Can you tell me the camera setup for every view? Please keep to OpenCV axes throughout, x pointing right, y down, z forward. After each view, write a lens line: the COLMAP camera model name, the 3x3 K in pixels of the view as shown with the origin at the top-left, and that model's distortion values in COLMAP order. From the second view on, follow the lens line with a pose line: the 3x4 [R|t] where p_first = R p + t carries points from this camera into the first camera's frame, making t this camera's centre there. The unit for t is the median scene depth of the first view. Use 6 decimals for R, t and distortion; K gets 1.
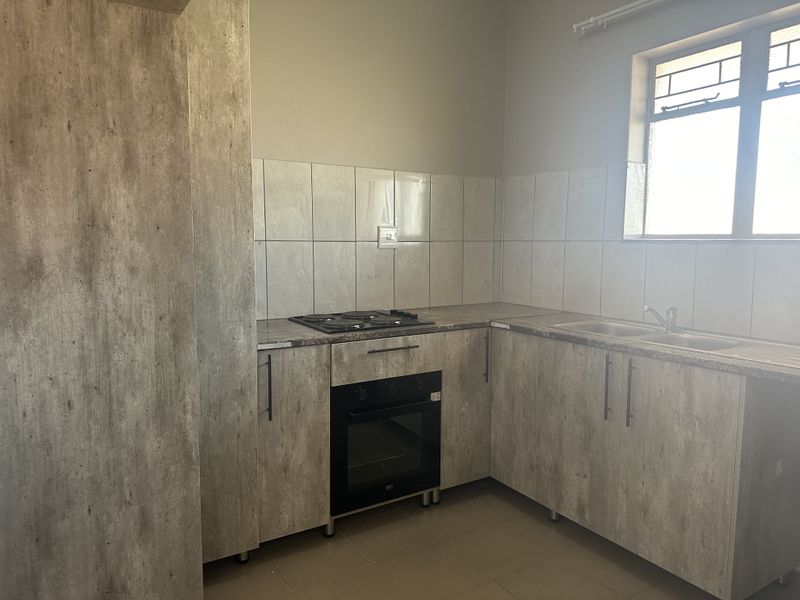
lens RADIAL K [[563.9, 0, 398.5], [0, 563.9, 304.5], [0, 0, 1]] dist [0.083260, -0.130211]
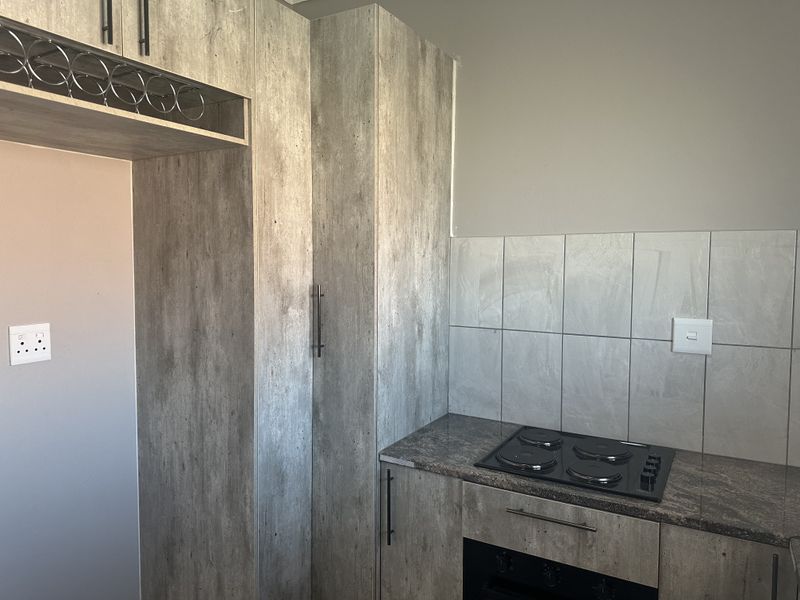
lens RADIAL K [[553.9, 0, 401.6], [0, 553.9, 293.6], [0, 0, 1]] dist [0.084080, -0.136731]
pose [[0.463500, 0.048483, -0.884770, 0.586839], [-0.099834, 0.995002, 0.002223, -0.206199], [0.880455, 0.087300, 0.466023, 0.632234]]
